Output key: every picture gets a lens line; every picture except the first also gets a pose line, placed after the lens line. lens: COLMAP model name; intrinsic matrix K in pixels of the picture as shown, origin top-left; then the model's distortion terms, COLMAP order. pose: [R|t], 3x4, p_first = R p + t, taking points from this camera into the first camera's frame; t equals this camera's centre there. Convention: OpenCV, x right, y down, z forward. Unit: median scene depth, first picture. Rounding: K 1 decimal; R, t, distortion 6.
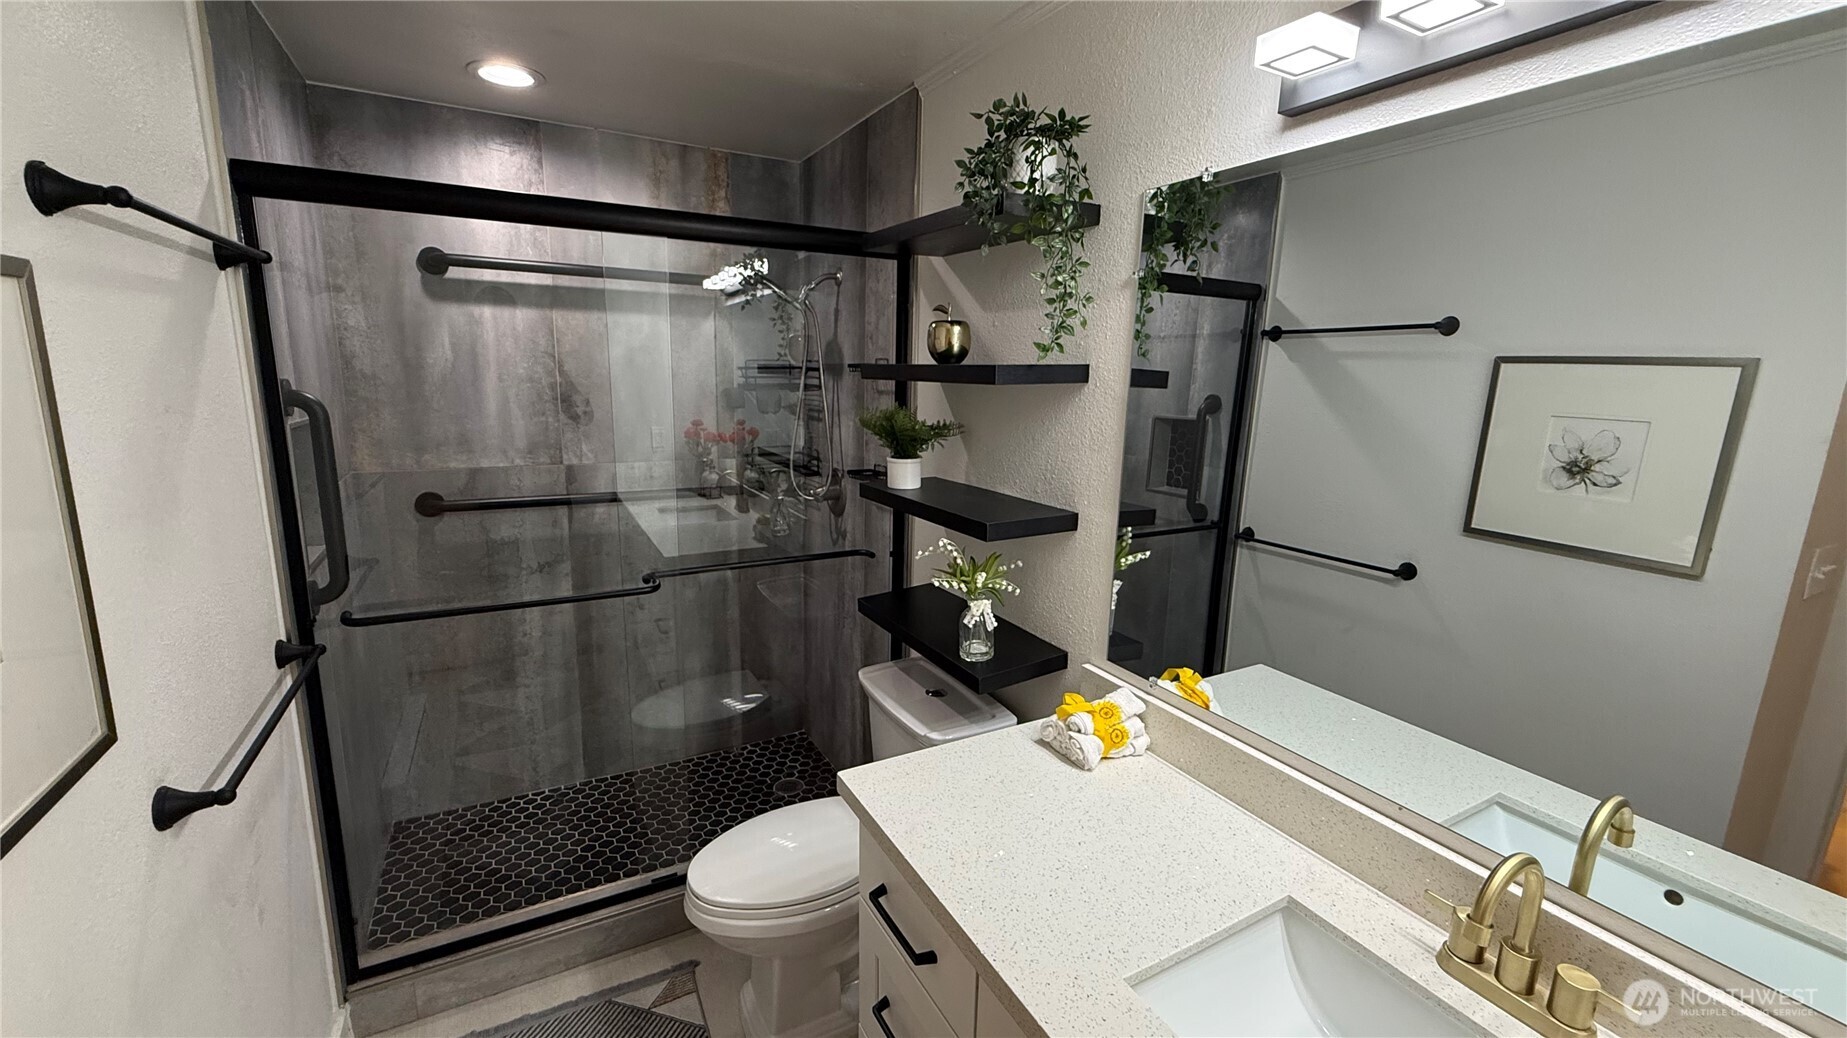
lens RADIAL K [[738.3, 0, 923.5], [0, 738.3, 519.0], [0, 0, 1]] dist [-0.000985, -0.000281]
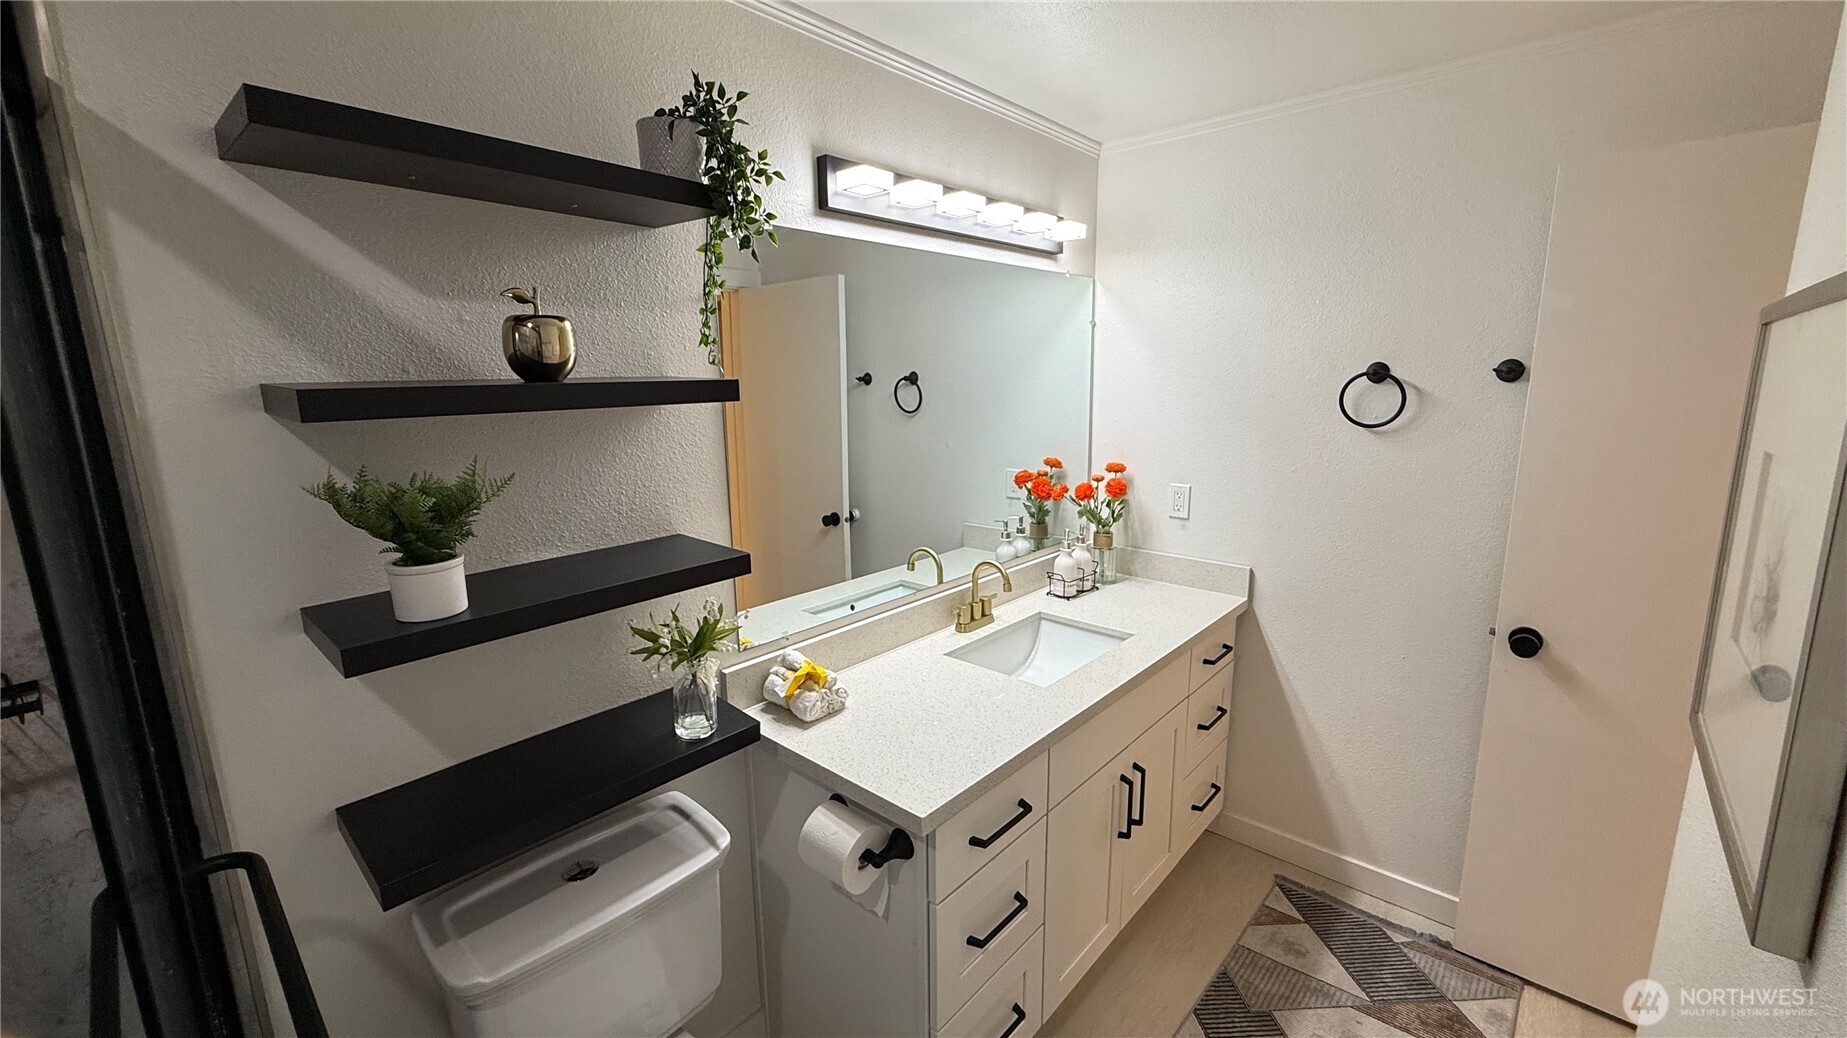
lens RADIAL K [[738.3, 0, 923.5], [0, 738.3, 519.0], [0, 0, 1]] dist [-0.000985, -0.000281]
pose [[-0.330504, -0.203802, 0.921538, -0.614009], [0.193068, 0.941160, 0.277384, -0.184800], [-0.923846, 0.269596, -0.271710, 0.784230]]
